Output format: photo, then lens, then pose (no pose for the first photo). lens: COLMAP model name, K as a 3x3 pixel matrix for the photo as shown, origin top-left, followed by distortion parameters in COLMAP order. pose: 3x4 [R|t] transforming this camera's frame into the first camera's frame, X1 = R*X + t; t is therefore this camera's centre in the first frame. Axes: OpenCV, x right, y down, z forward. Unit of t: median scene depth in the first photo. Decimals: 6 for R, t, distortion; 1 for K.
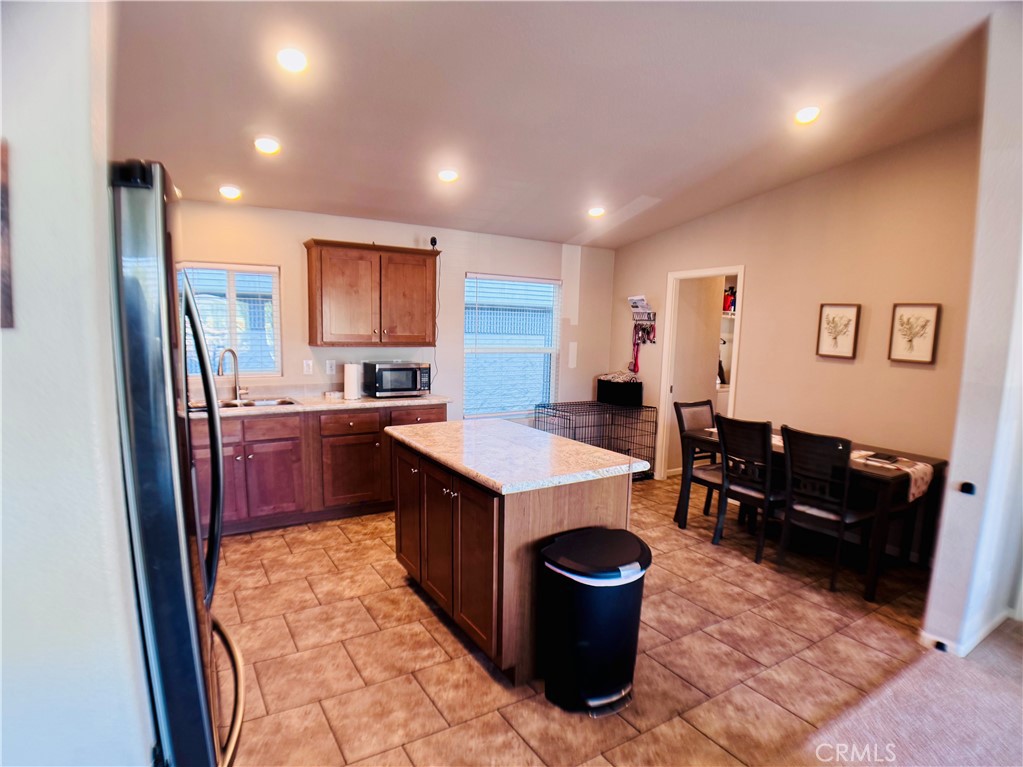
lens RADIAL K [[545.0, 0, 511.1], [0, 545.0, 412.8], [0, 0, 1]] dist [-0.001703, -0.000238]
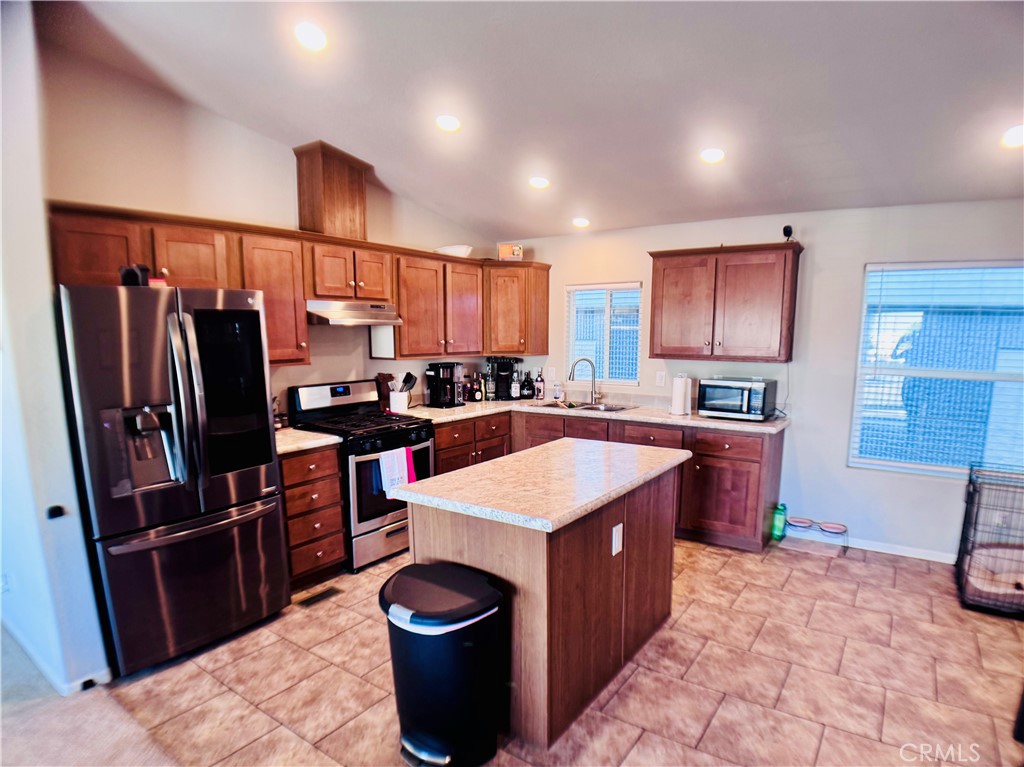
lens RADIAL K [[582.6, 0, 527.6], [0, 582.6, 422.3], [0, 0, 1]] dist [-0.051446, -0.000570]
pose [[0.406311, 0.125530, -0.905071, 0.523088], [-0.141538, 0.987209, 0.073382, -0.052200], [0.902706, 0.098286, 0.418881, 0.363223]]
